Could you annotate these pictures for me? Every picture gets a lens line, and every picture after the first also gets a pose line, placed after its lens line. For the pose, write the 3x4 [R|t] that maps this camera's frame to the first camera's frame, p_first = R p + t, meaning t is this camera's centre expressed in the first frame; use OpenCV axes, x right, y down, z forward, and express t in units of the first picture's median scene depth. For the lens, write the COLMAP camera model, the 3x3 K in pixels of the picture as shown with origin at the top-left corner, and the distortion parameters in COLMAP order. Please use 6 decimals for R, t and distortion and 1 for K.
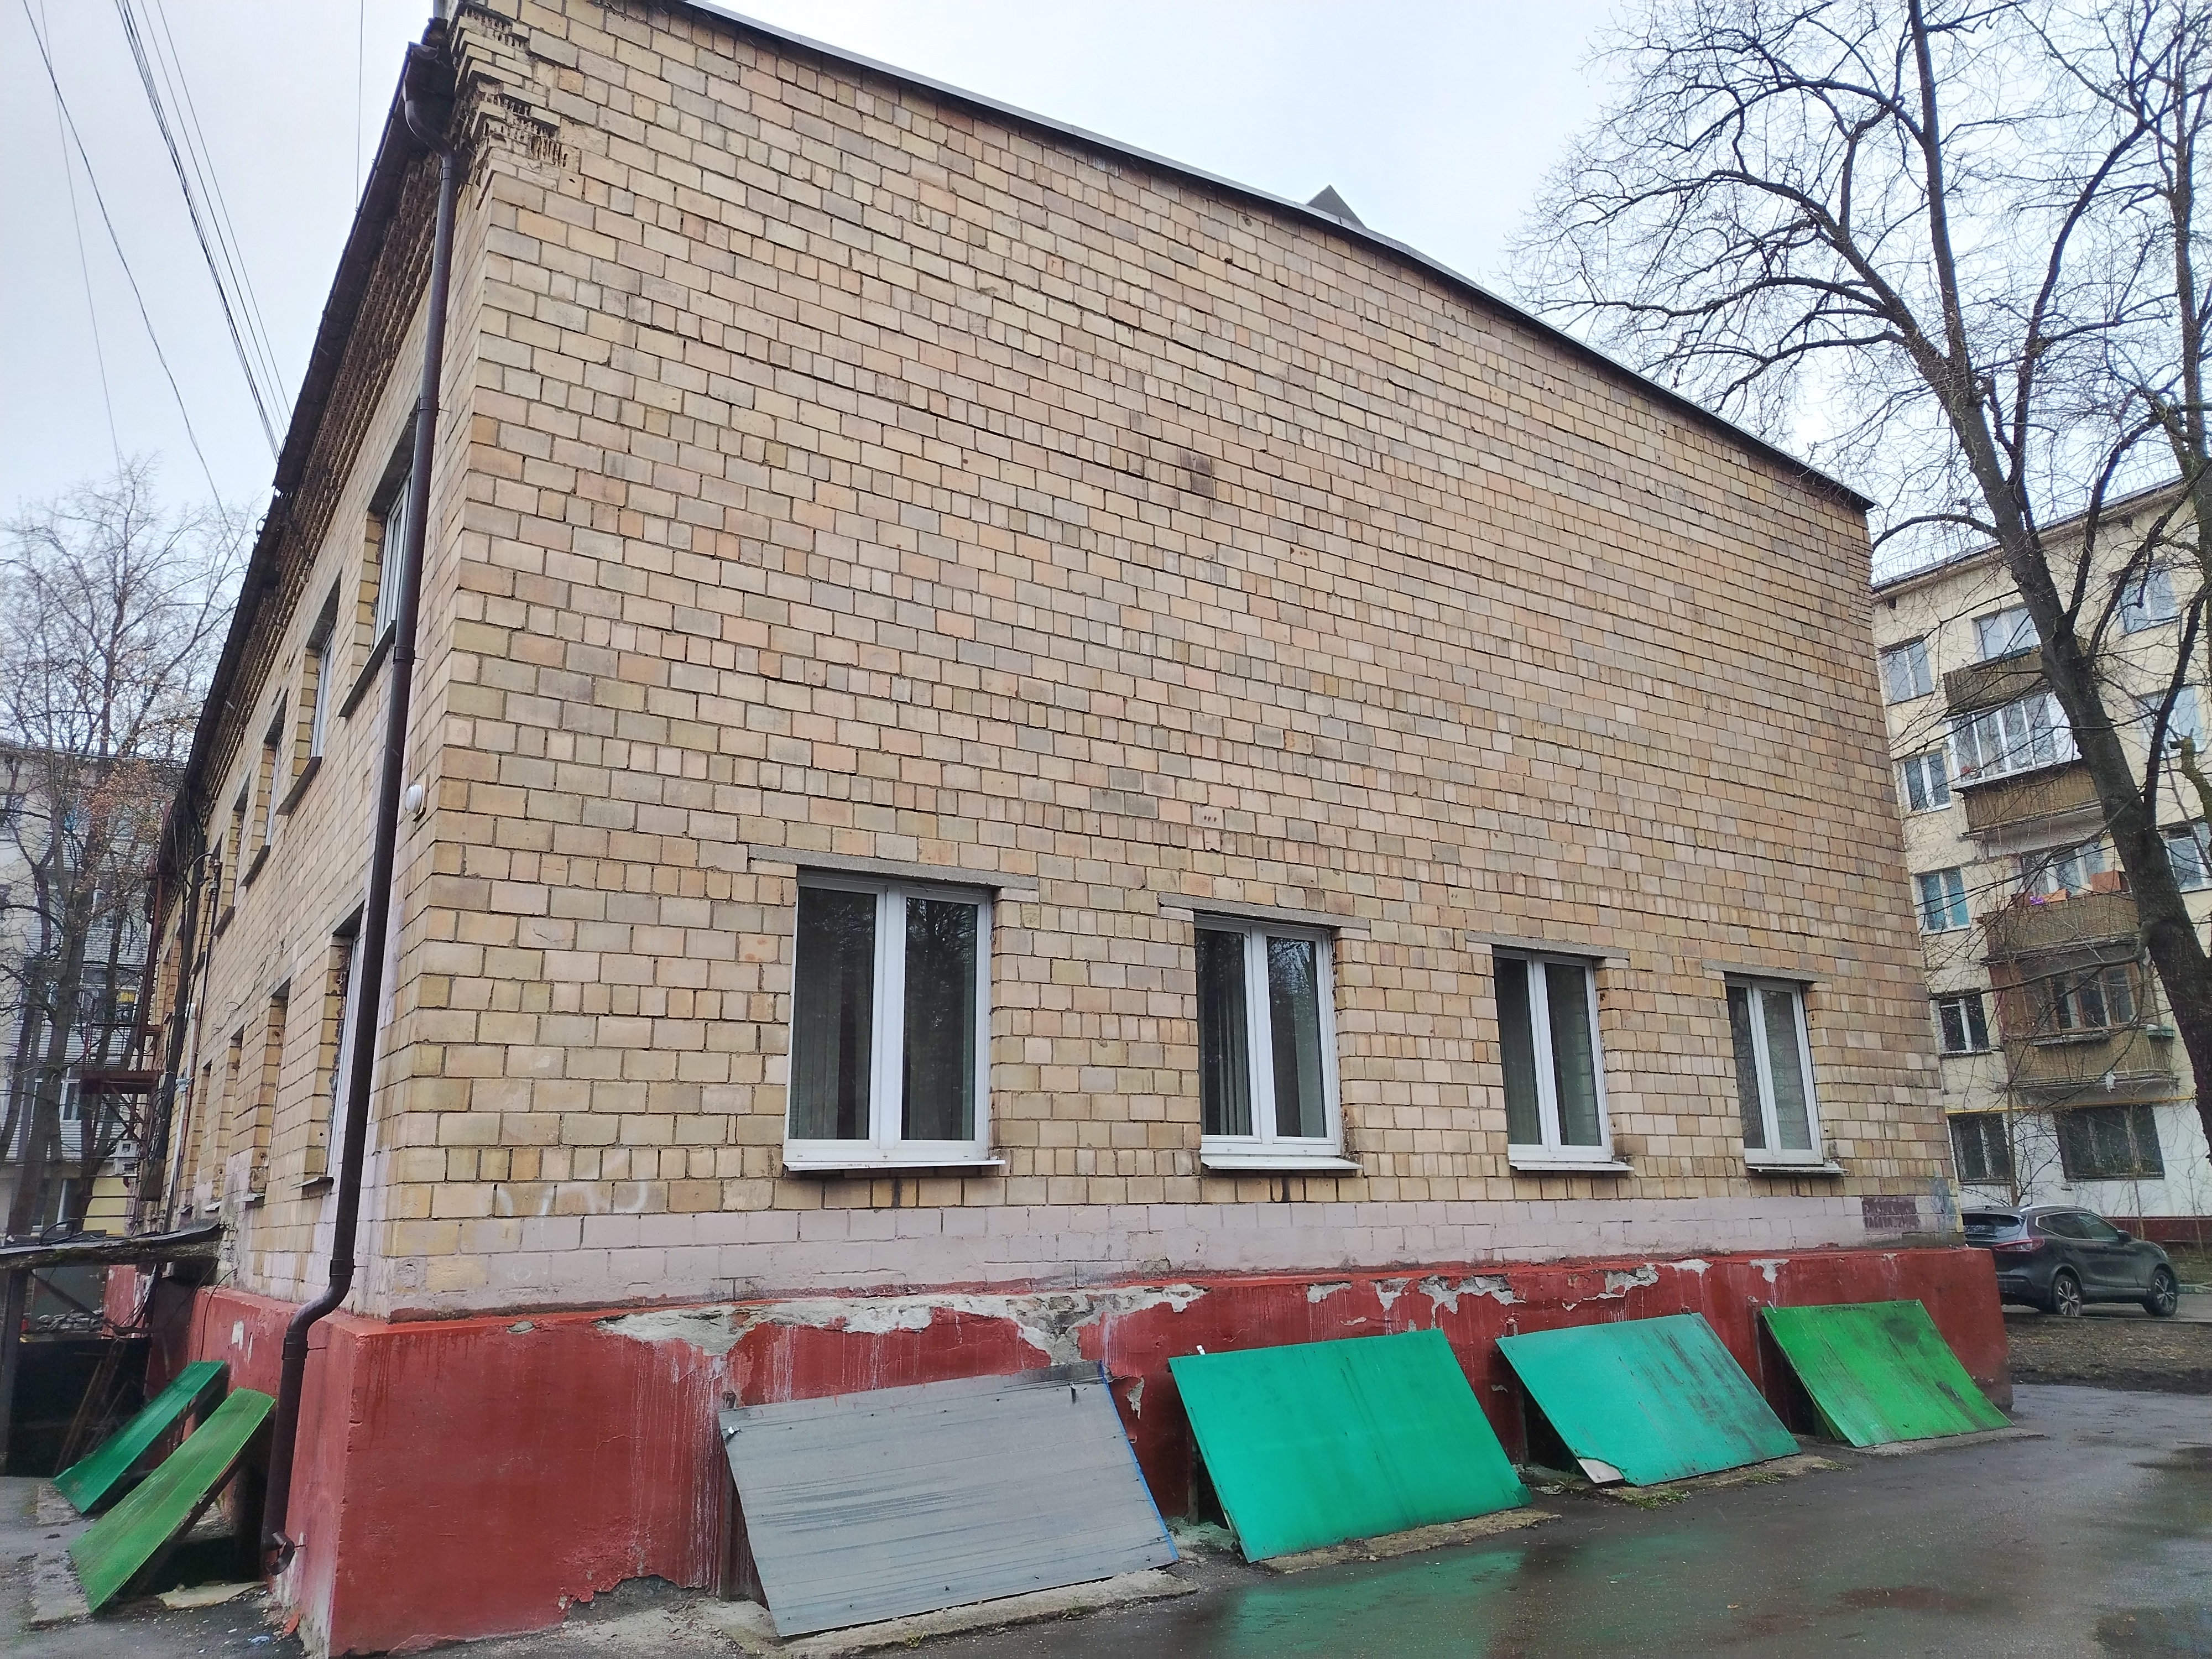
lens RADIAL K [[1512.2, 0, 1106.0], [0, 1512.2, 829.5], [0, 0, 1]] dist [0.036625, 0.001735]
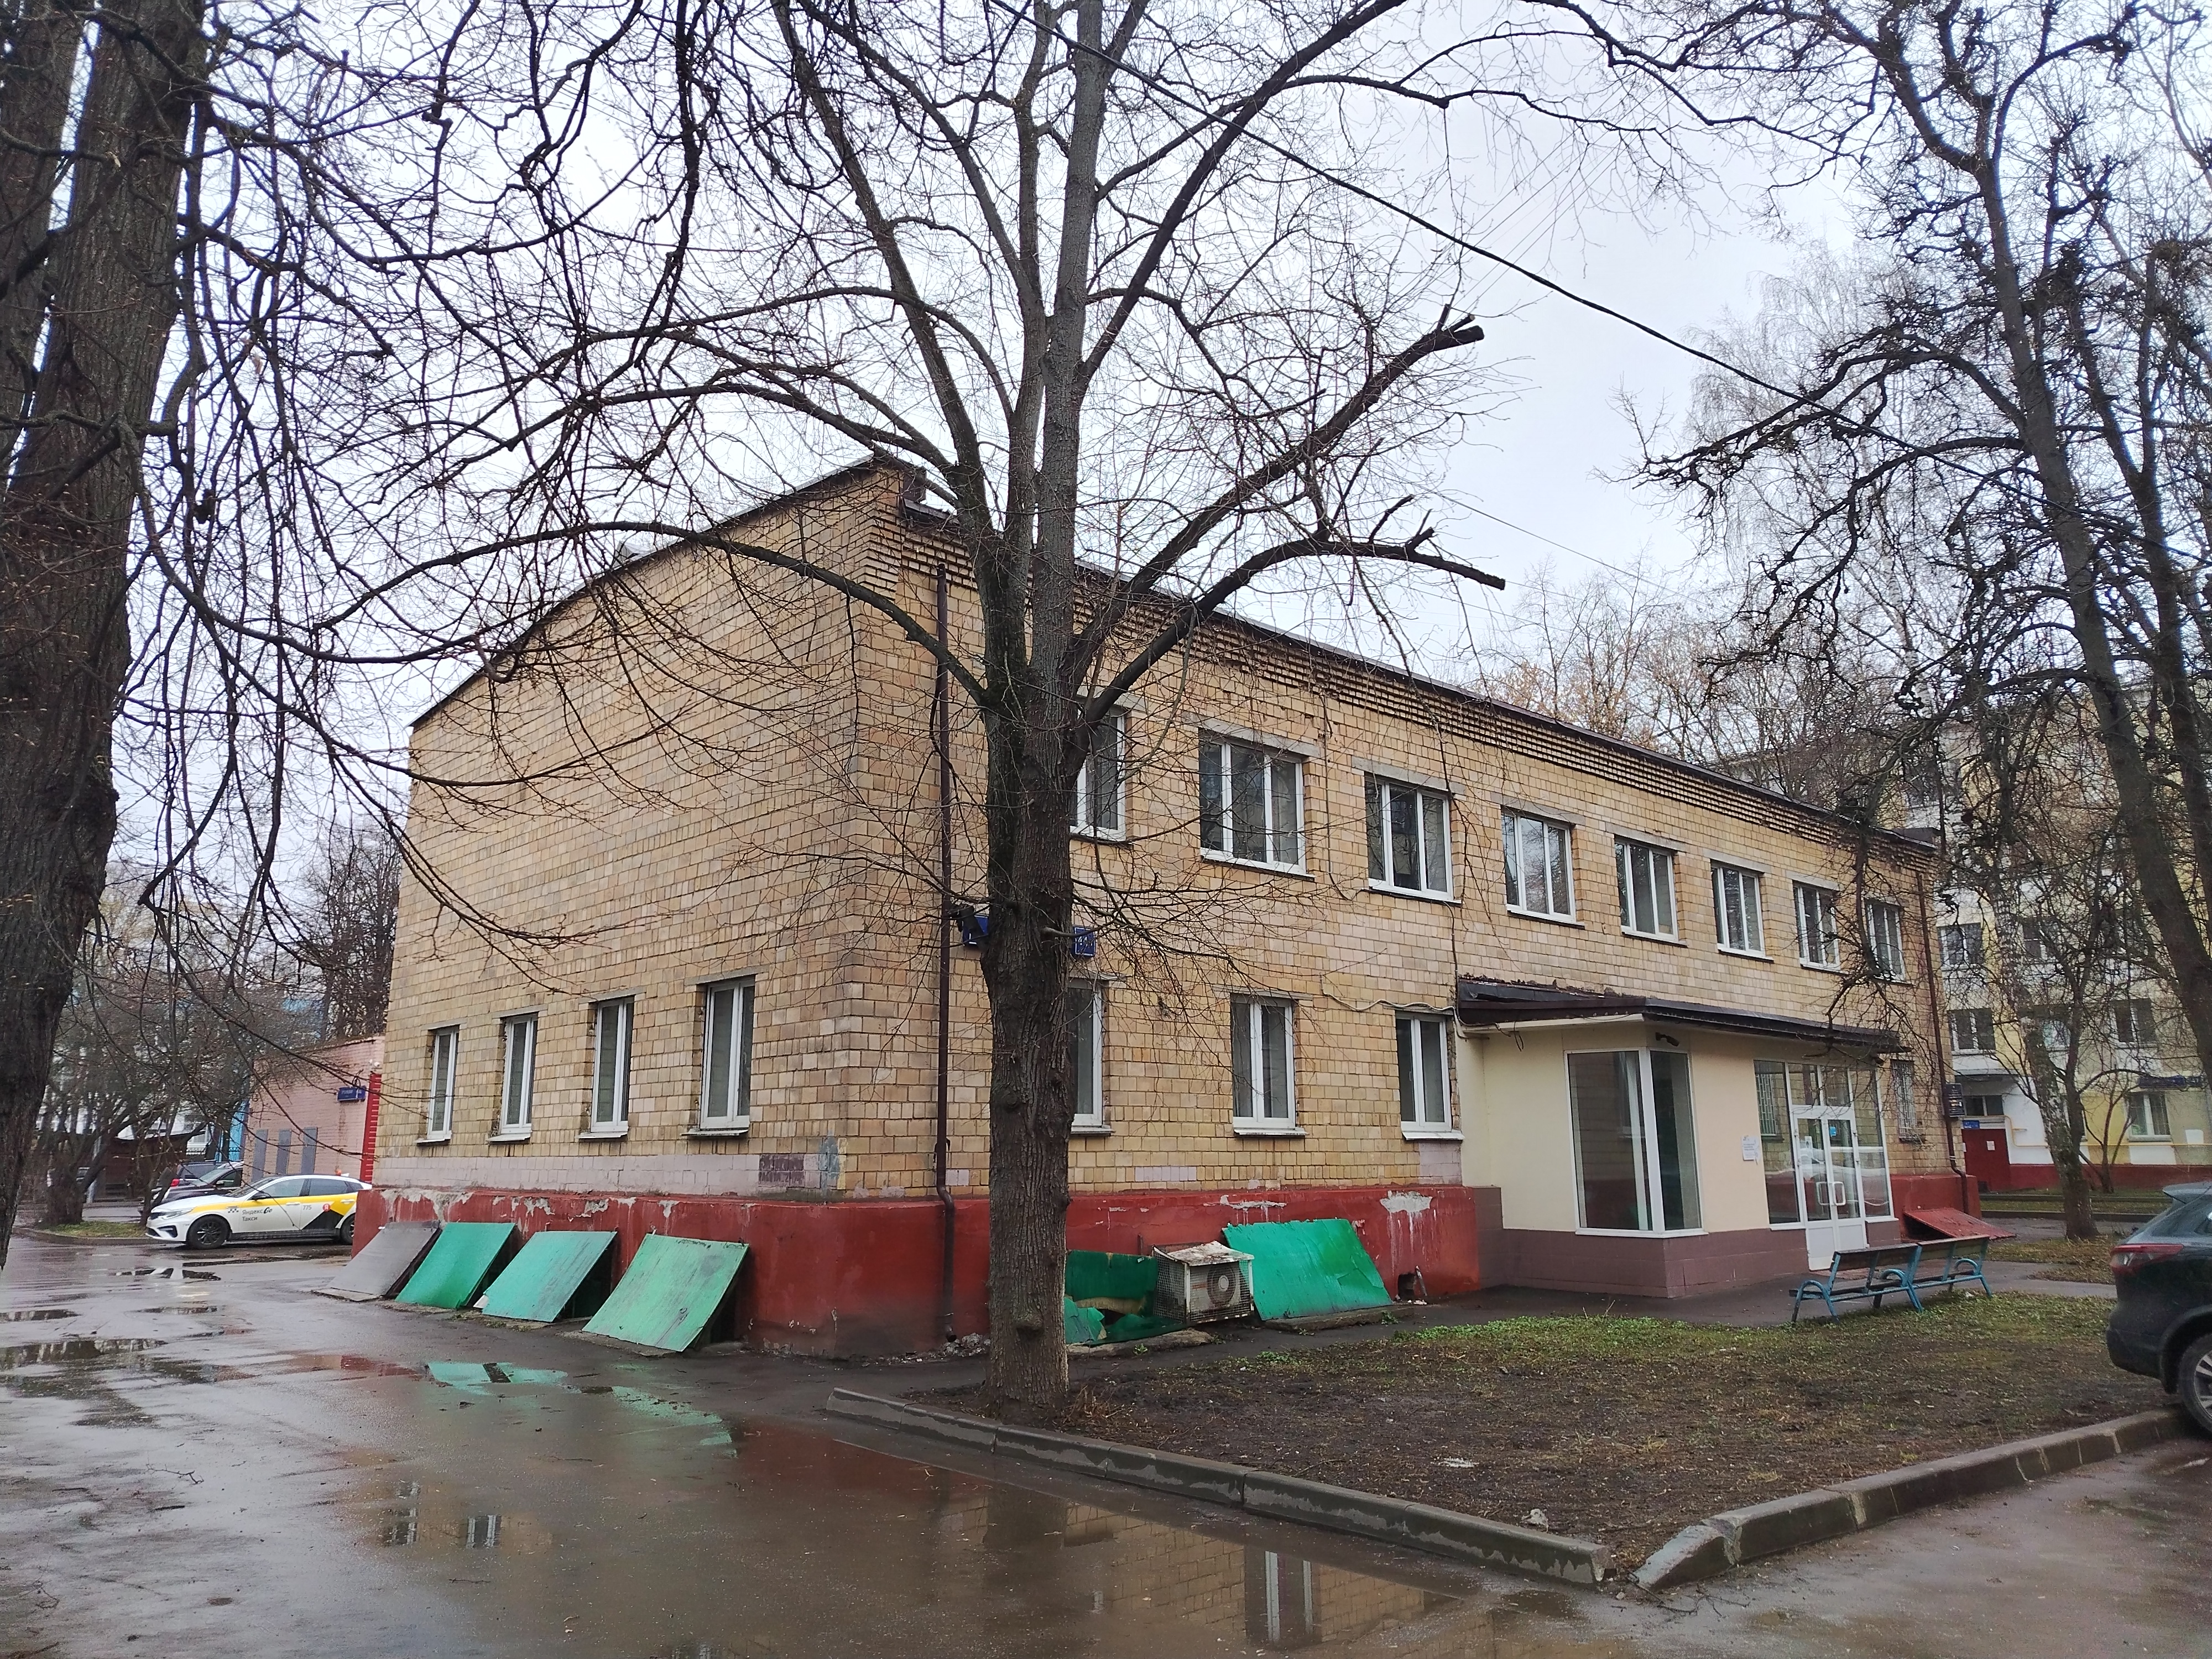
lens RADIAL K [[1512.2, 0, 1106.0], [0, 1512.2, 829.5], [0, 0, 1]] dist [0.036625, 0.001735]
pose [[0.156298, -0.205852, -0.966021, 1.650353], [0.217450, 0.961216, -0.169646, 0.248142], [0.963476, -0.183545, 0.194999, 1.043286]]
